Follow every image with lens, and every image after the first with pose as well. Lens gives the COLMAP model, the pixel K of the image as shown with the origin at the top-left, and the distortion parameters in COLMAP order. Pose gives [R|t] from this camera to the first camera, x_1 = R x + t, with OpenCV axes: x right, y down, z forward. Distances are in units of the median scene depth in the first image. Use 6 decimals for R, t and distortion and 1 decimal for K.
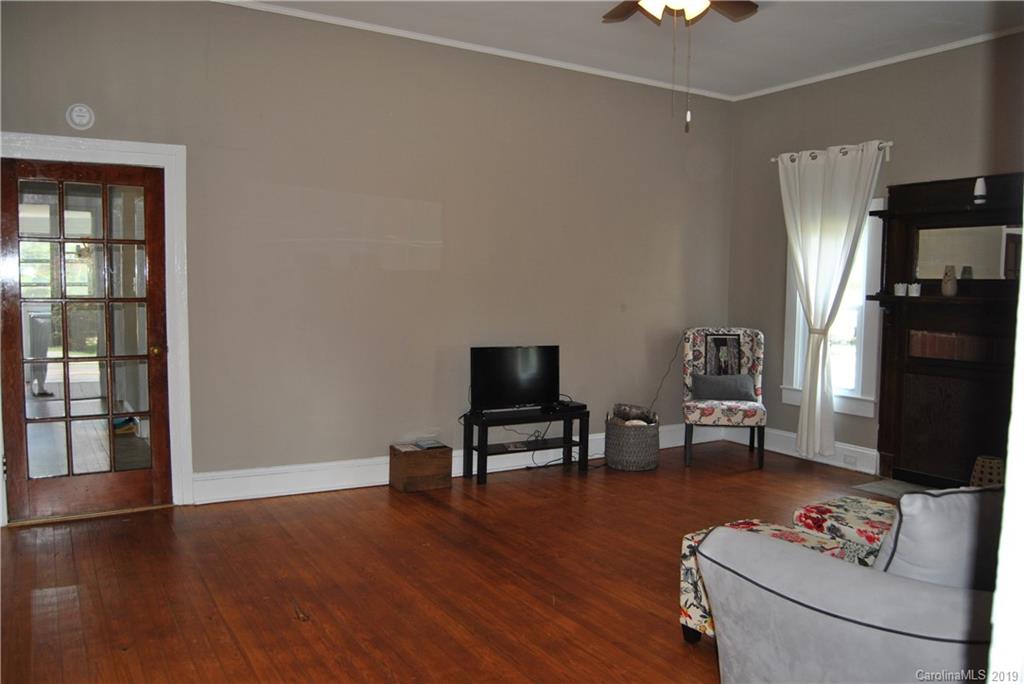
lens RADIAL K [[808.0, 0, 518.1], [0, 808.0, 343.9], [0, 0, 1]] dist [-0.099688, 0.047839]
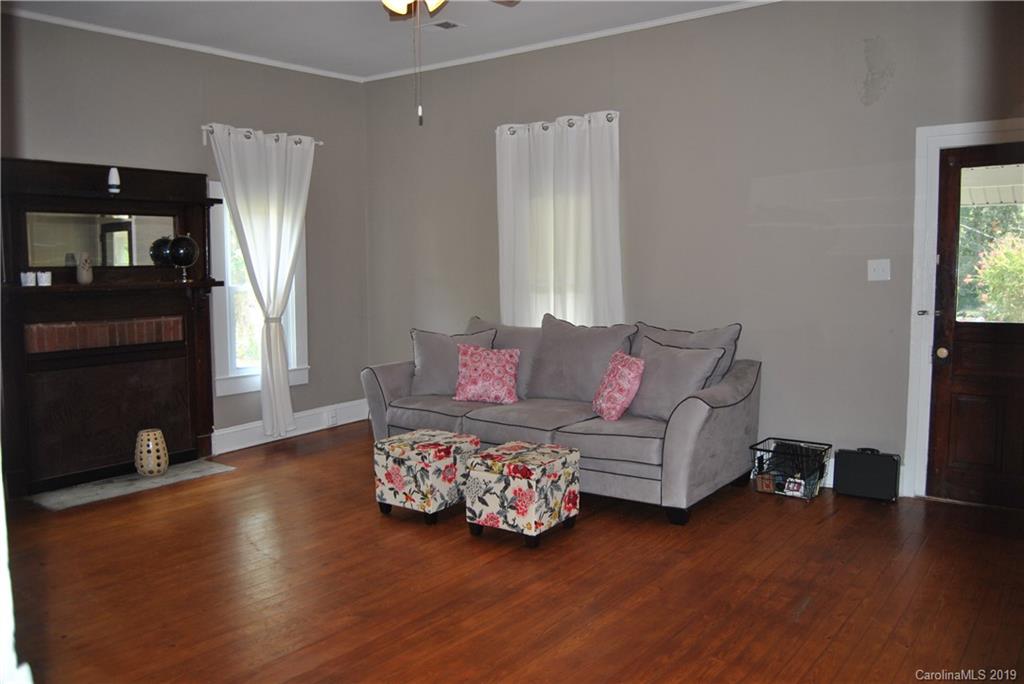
lens RADIAL K [[812.1, 0, 518.5], [0, 812.1, 345.9], [0, 0, 1]] dist [-0.100352, 0.049225]
pose [[-0.372817, -0.091972, 0.923335, -0.553430], [0.076129, 0.988689, 0.129220, -0.068893], [-0.924777, 0.118468, -0.361599, 0.848013]]
